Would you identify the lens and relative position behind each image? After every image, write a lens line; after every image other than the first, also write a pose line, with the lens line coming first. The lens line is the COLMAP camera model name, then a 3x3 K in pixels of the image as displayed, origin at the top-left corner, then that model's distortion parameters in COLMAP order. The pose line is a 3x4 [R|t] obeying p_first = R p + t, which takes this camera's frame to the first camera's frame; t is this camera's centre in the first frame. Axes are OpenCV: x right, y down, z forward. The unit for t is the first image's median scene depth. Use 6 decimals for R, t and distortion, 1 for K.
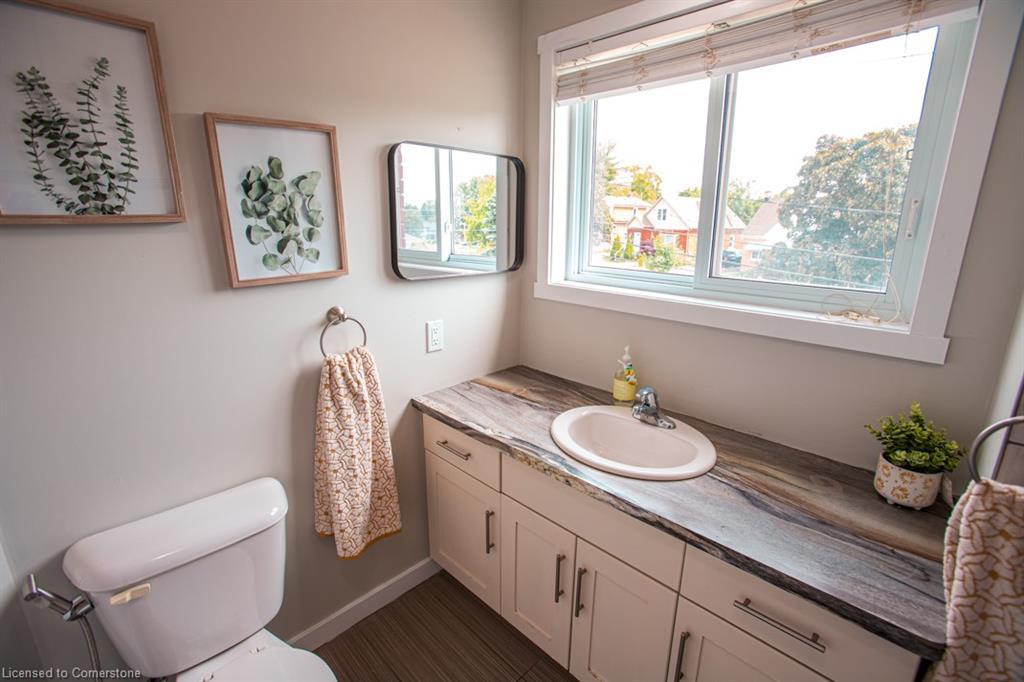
lens RADIAL K [[470.4, 0, 509.4], [0, 470.4, 343.2], [0, 0, 1]] dist [-0.070938, 0.026681]
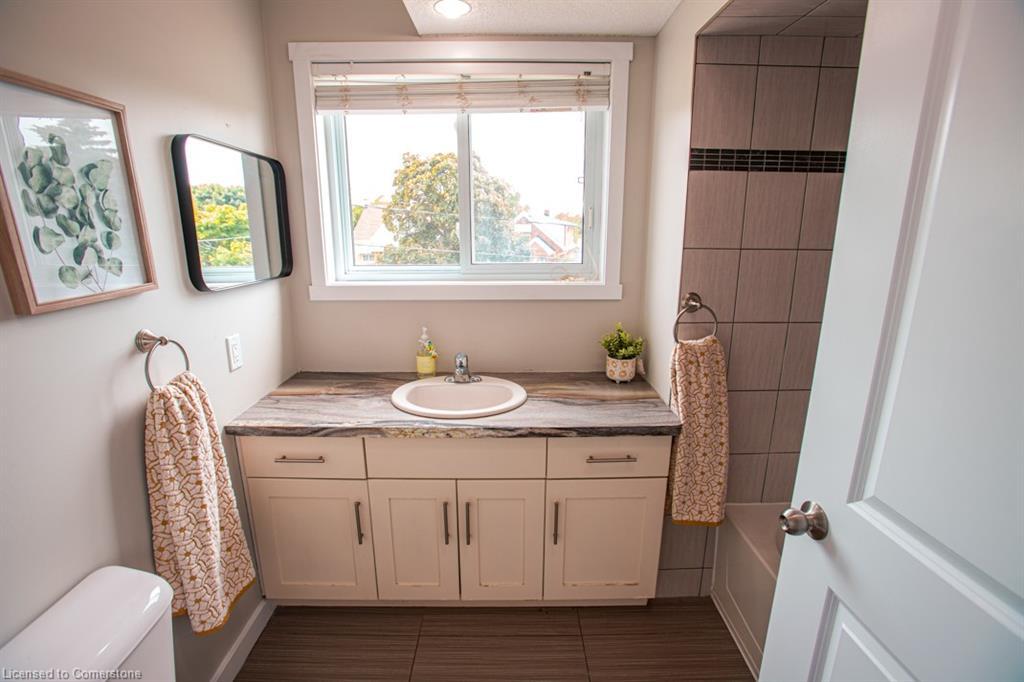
lens RADIAL K [[470.4, 0, 515.4], [0, 470.4, 342.2], [0, 0, 1]] dist [-0.070938, 0.026681]
pose [[0.692266, -0.175576, 0.699958, -0.526516], [0.186450, 0.980534, 0.061553, 0.016465], [-0.697140, 0.087896, 0.711527, -0.009804]]
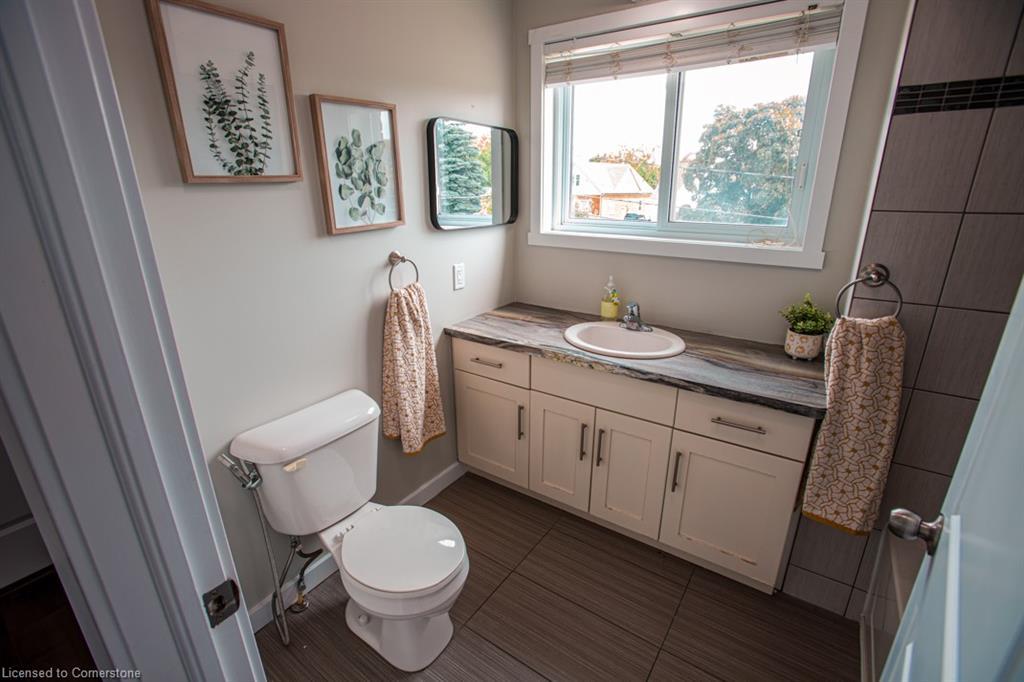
lens RADIAL K [[470.4, 0, 511.0], [0, 470.4, 343.5], [0, 0, 1]] dist [-0.070938, 0.026681]
pose [[0.983375, -0.068117, 0.168327, -0.322810], [0.057166, 0.995972, 0.069075, 0.108548], [-0.172355, -0.058304, 0.983308, -0.328122]]
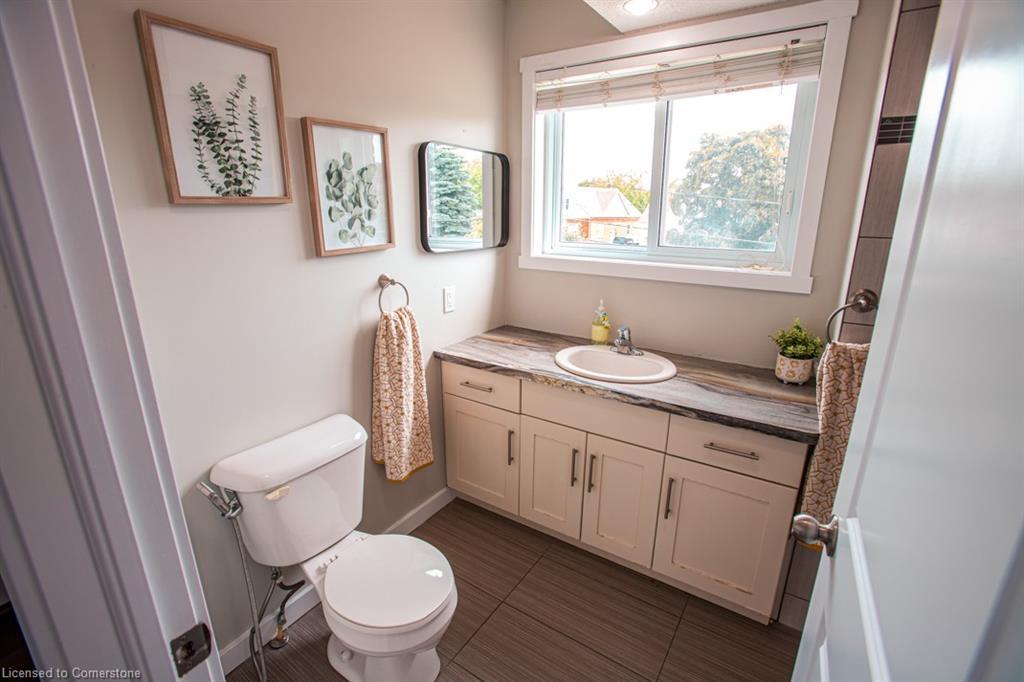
lens RADIAL K [[470.4, 0, 511.2], [0, 470.4, 342.7], [0, 0, 1]] dist [-0.070938, 0.026681]
pose [[0.979510, -0.056219, 0.193391, -0.321960], [0.052815, 0.998346, 0.022718, 0.102843], [-0.194348, -0.012039, 0.980859, -0.313374]]
